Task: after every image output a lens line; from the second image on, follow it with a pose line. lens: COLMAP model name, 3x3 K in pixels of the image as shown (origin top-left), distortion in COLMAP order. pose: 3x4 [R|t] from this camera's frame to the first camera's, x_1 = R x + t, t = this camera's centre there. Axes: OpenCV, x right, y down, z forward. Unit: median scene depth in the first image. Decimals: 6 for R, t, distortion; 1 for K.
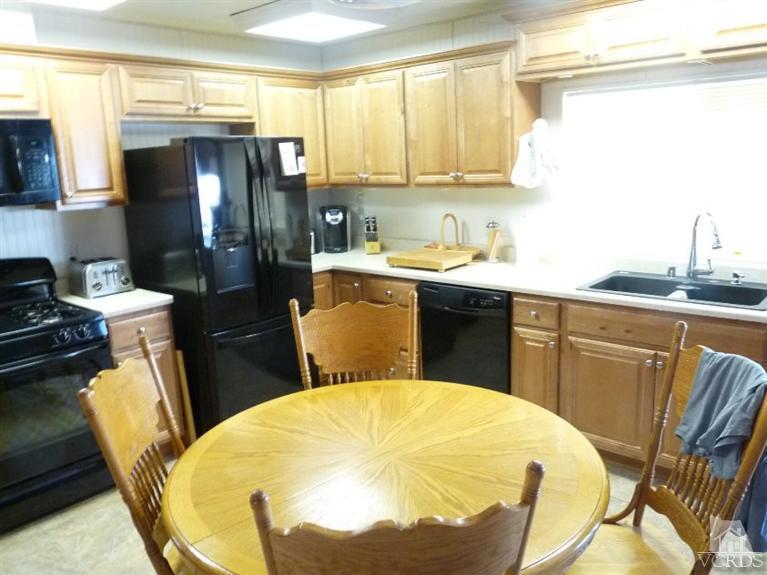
lens RADIAL K [[622.0, 0, 378.1], [0, 622.0, 289.1], [0, 0, 1]] dist [-0.006506, -0.027284]
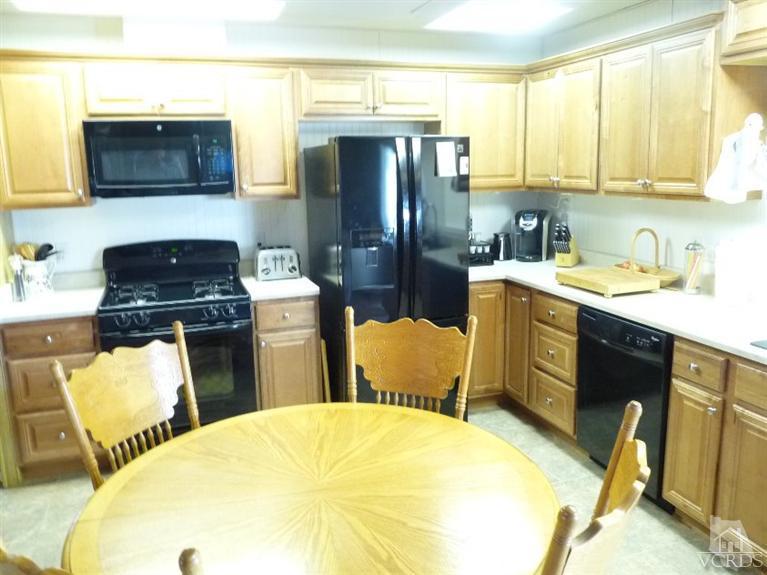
lens RADIAL K [[622.0, 0, 383.1], [0, 622.0, 285.1], [0, 0, 1]] dist [-0.006506, -0.027284]
pose [[0.866096, 0.117261, -0.485930, 0.259669], [-0.116475, 0.992680, 0.031947, -0.037567], [0.486119, 0.028930, 0.873413, 0.128958]]
